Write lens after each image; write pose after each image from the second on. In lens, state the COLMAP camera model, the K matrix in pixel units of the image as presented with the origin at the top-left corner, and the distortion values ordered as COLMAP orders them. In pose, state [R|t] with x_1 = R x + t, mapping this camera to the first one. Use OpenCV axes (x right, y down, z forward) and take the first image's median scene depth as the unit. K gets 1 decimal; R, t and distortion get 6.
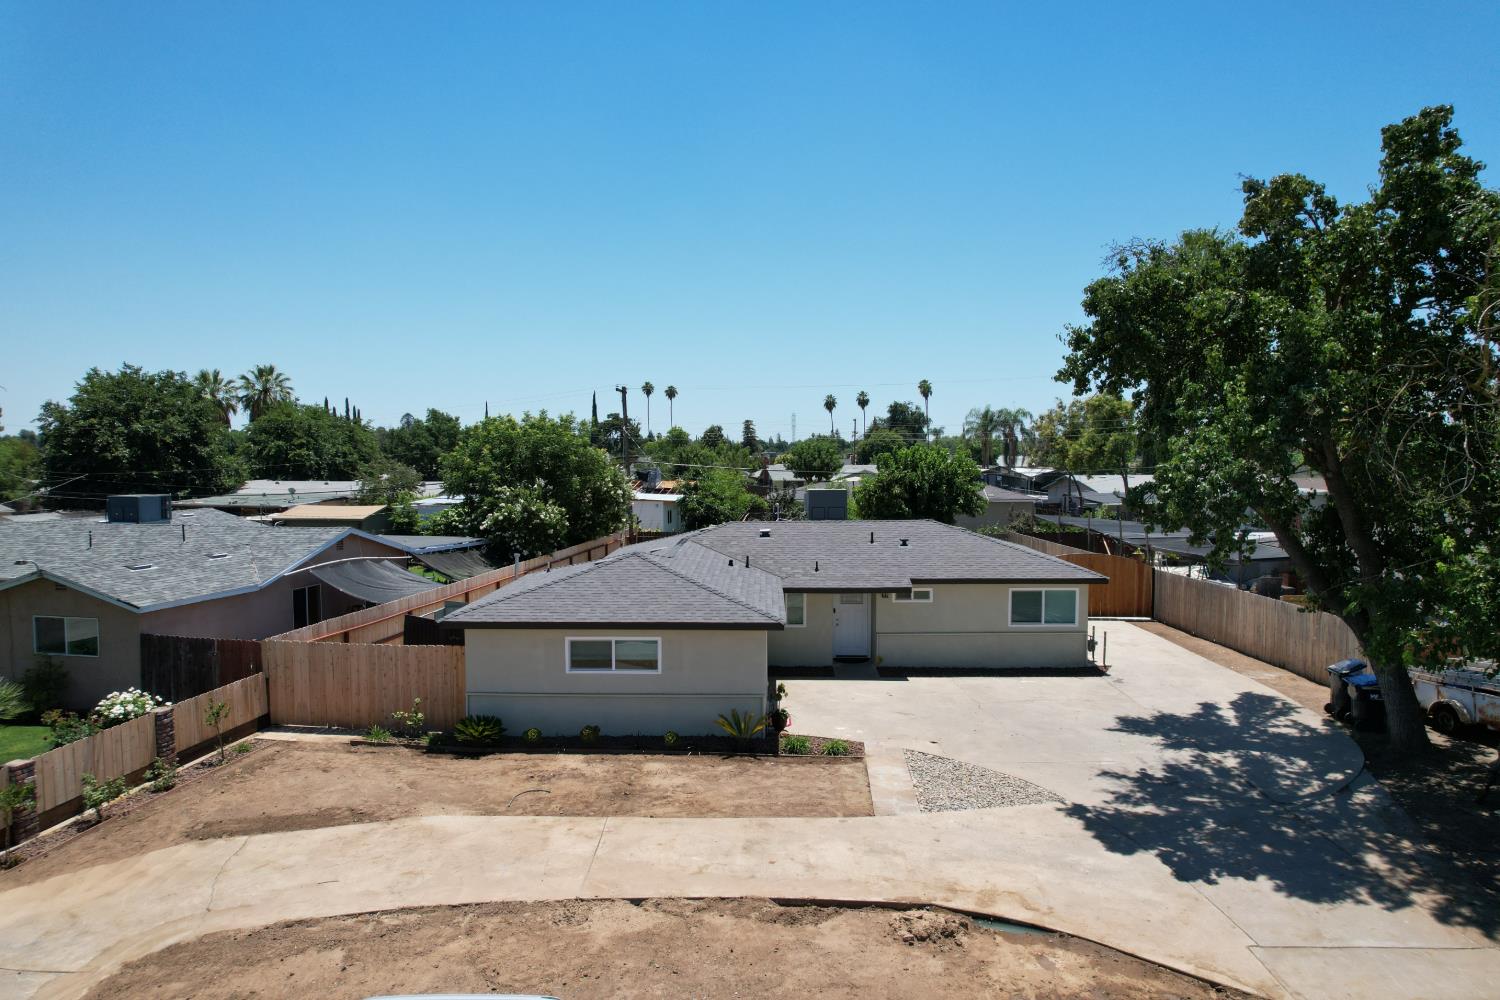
lens RADIAL K [[957.5, 0, 752.3], [0, 957.5, 504.0], [0, 0, 1]] dist [-0.082679, 0.072713]
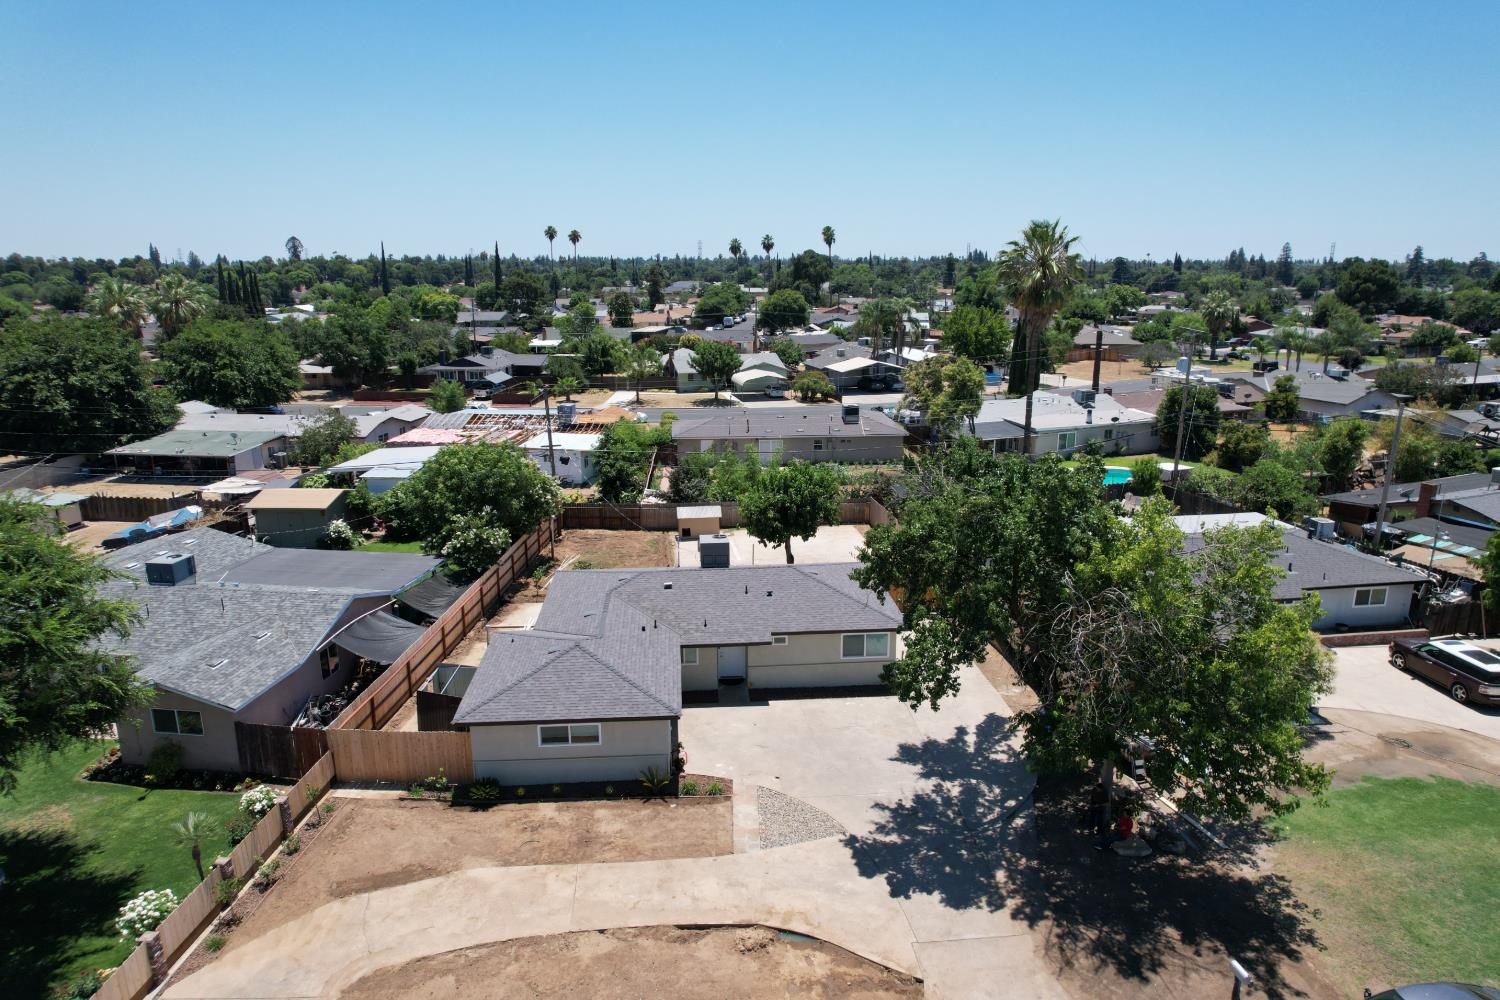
lens RADIAL K [[957.5, 0, 752.3], [0, 957.5, 504.0], [0, 0, 1]] dist [-0.082679, 0.072713]
pose [[0.995469, -0.025318, 0.091655, 0.017880], [0.007221, 0.981246, 0.192622, -0.546193], [-0.094813, -0.191088, 0.976983, -0.495112]]
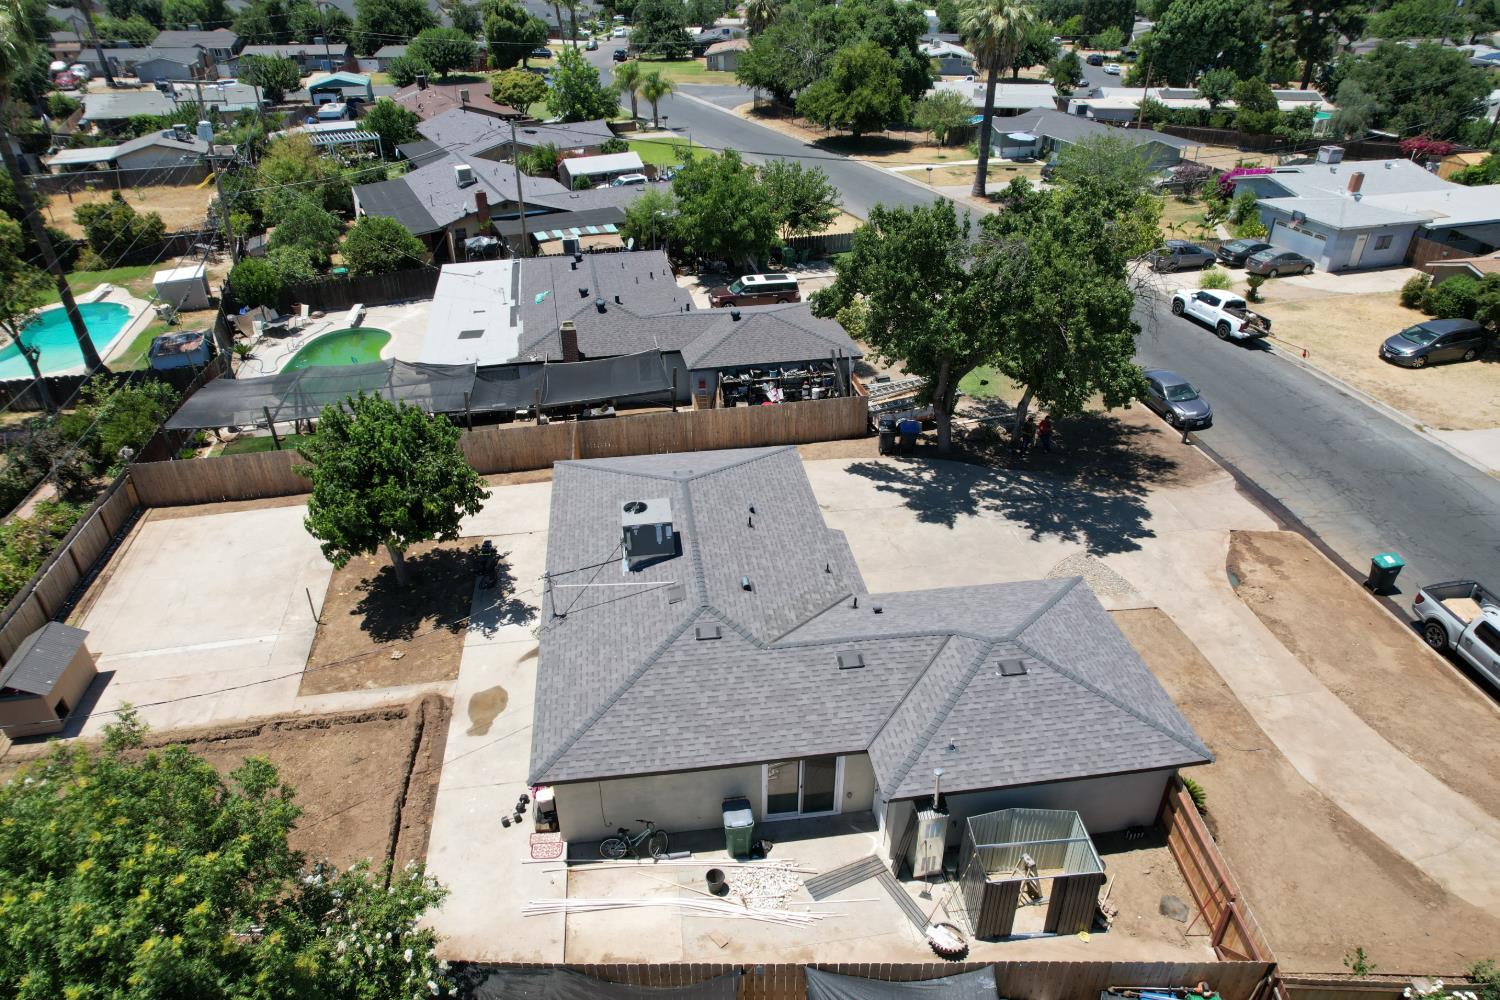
lens RADIAL K [[928.6, 0, 770.9], [0, 928.6, 499.7], [0, 0, 1]] dist [-0.006321, -0.000701]
pose [[-0.164717, -0.507295, 0.845884, -1.062035], [0.048884, 0.852346, 0.520689, -0.750871], [-0.985129, 0.127117, -0.115597, 1.696598]]
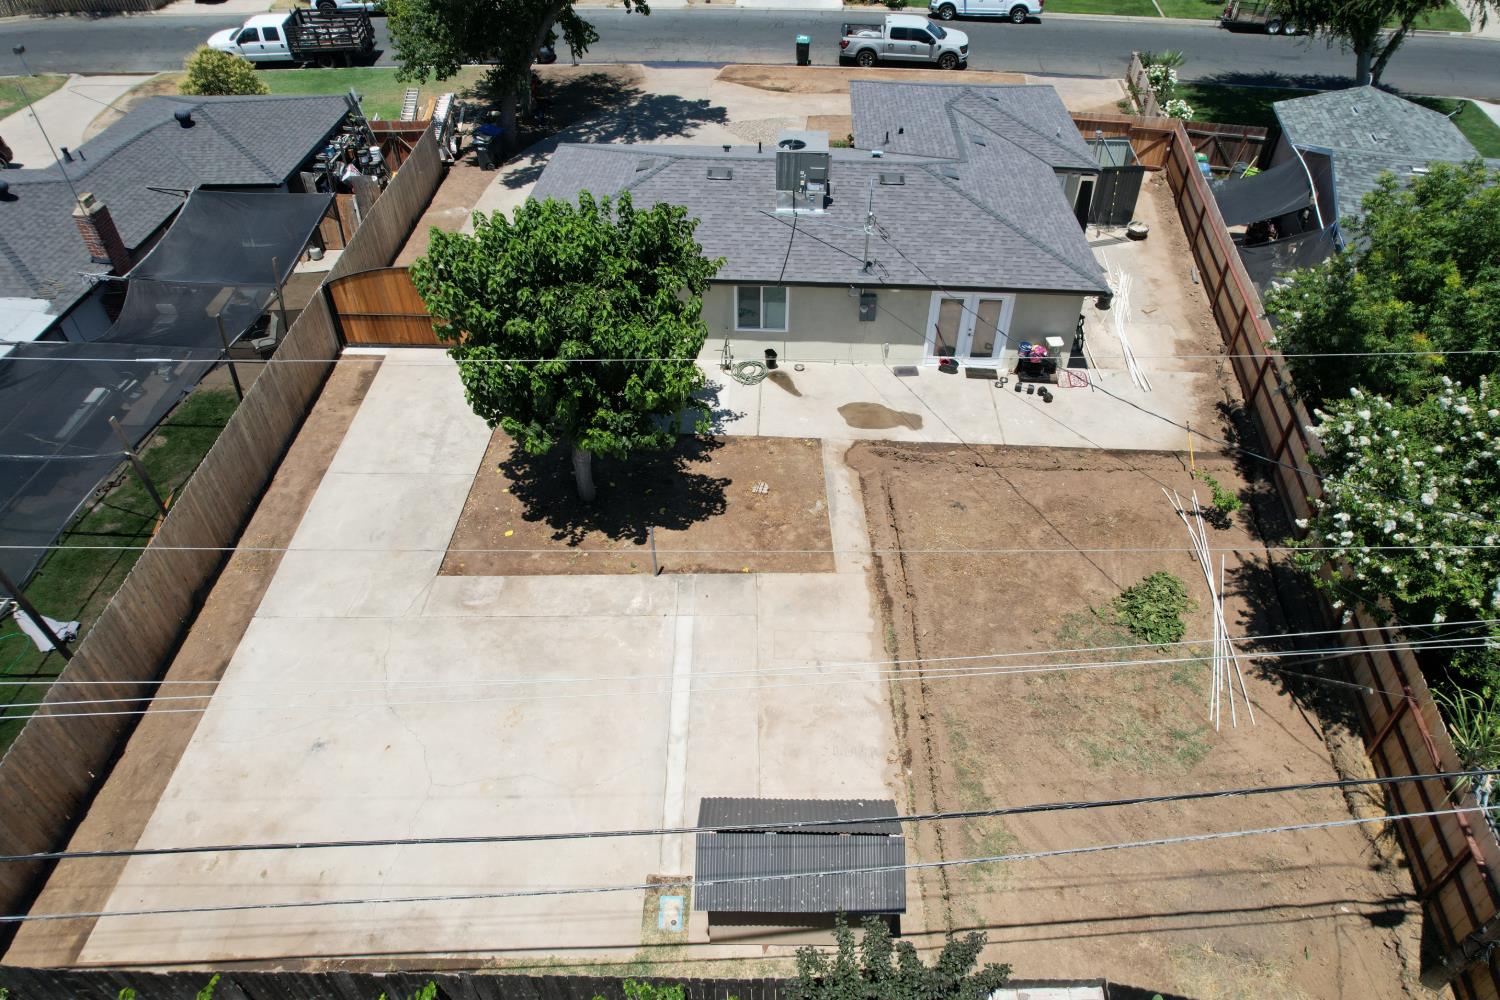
lens RADIAL K [[957.5, 0, 752.3], [0, 957.5, 504.0], [0, 0, 1]] dist [-0.082679, 0.072713]
pose [[-0.998918, -0.029460, 0.035988, 0.130751], [0.004225, 0.713113, 0.701037, -0.565894], [-0.046316, 0.700430, -0.712217, 2.947658]]
